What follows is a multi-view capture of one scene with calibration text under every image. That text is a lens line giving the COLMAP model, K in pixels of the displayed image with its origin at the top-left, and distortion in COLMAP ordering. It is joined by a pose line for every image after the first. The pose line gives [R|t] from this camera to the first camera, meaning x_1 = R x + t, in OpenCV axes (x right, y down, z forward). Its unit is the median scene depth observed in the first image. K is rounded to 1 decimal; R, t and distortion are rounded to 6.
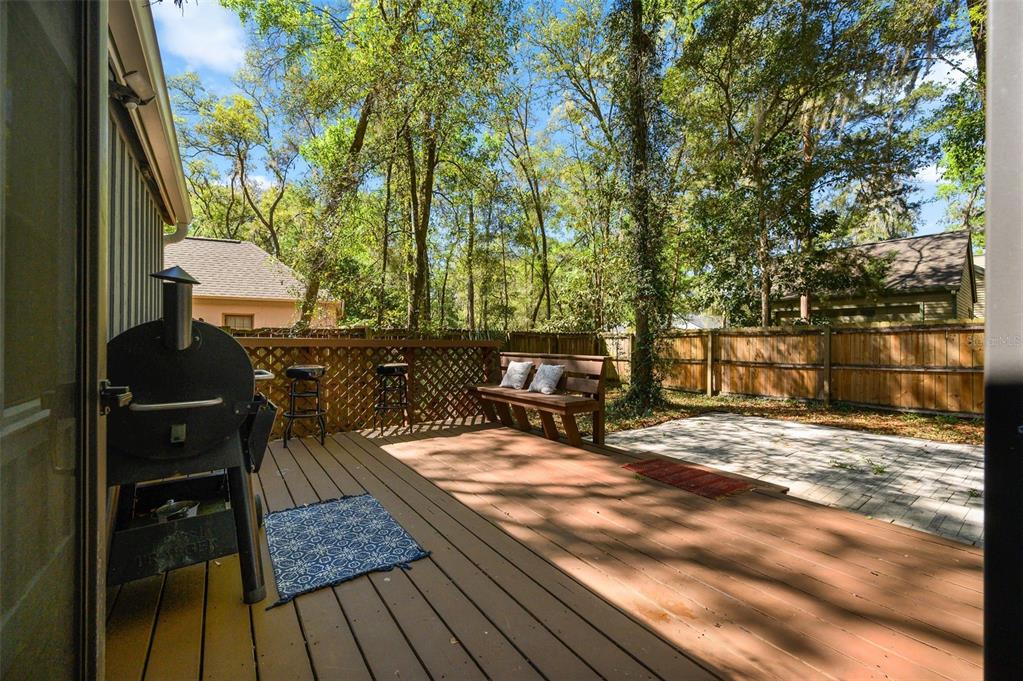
lens RADIAL K [[407.6, 0, 512.2], [0, 407.6, 338.1], [0, 0, 1]] dist [-0.000349, -0.000414]
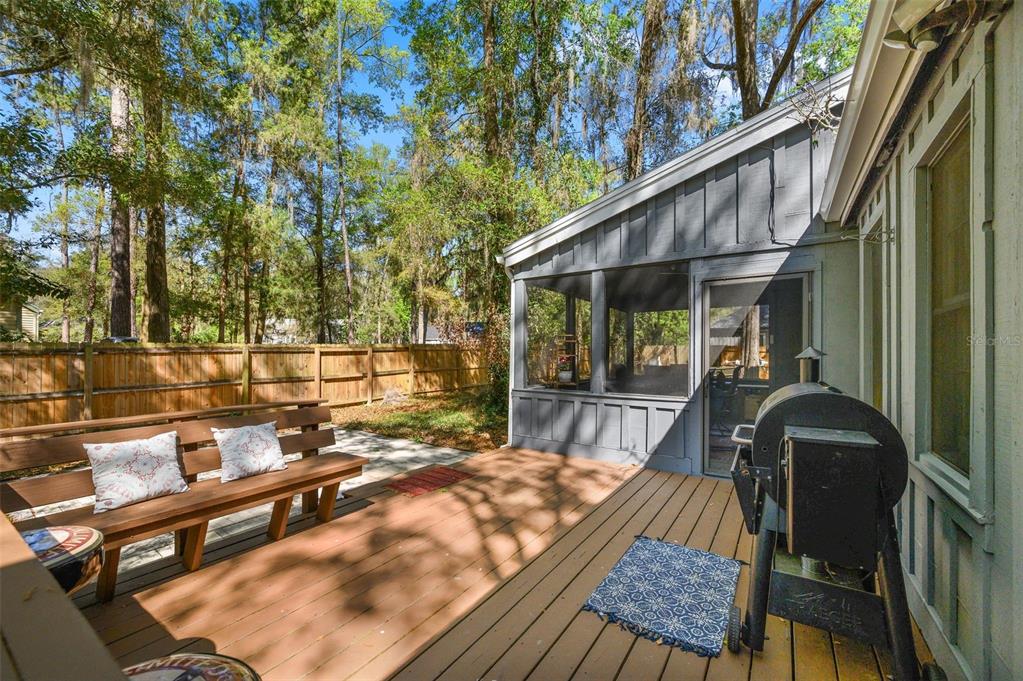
lens RADIAL K [[407.6, 0, 517.0], [0, 407.6, 350.8], [0, 0, 1]] dist [-0.000349, -0.000414]
pose [[-0.359885, 0.006318, 0.932975, -0.950180], [-0.009542, 0.999900, -0.010451, -0.045648], [-0.932948, -0.012663, -0.359789, 1.330044]]
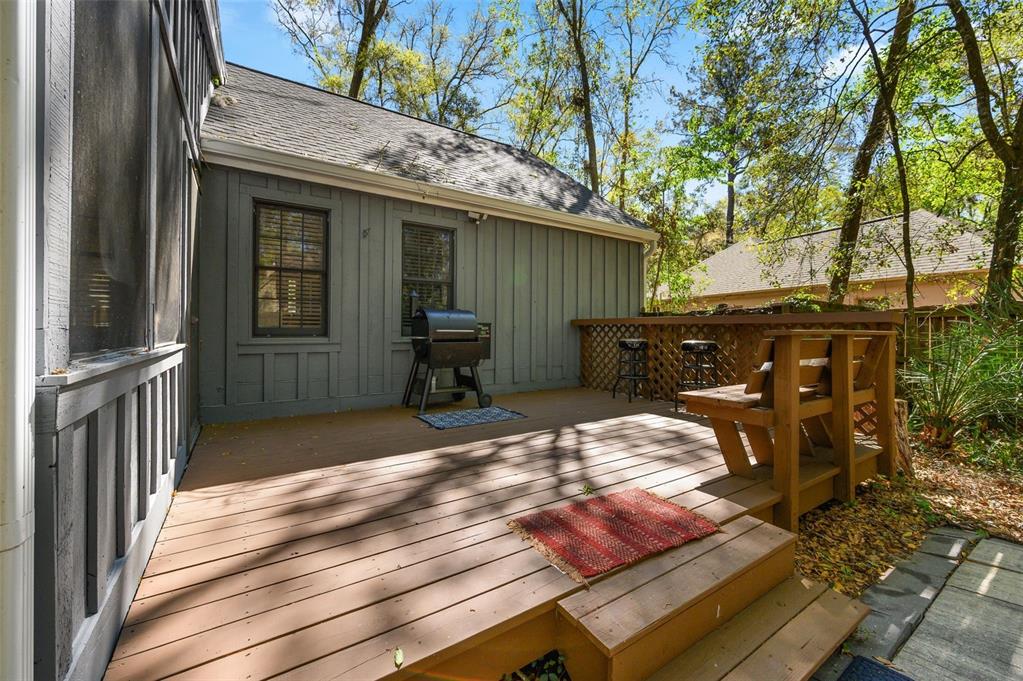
lens RADIAL K [[407.6, 0, 500.5], [0, 407.6, 329.8], [0, 0, 1]] dist [-0.000349, -0.000414]
pose [[-0.057625, -0.002813, -0.998334, 1.034632], [-0.021852, 0.999760, -0.001556, 0.074131], [0.998099, 0.021726, -0.057673, 0.901835]]
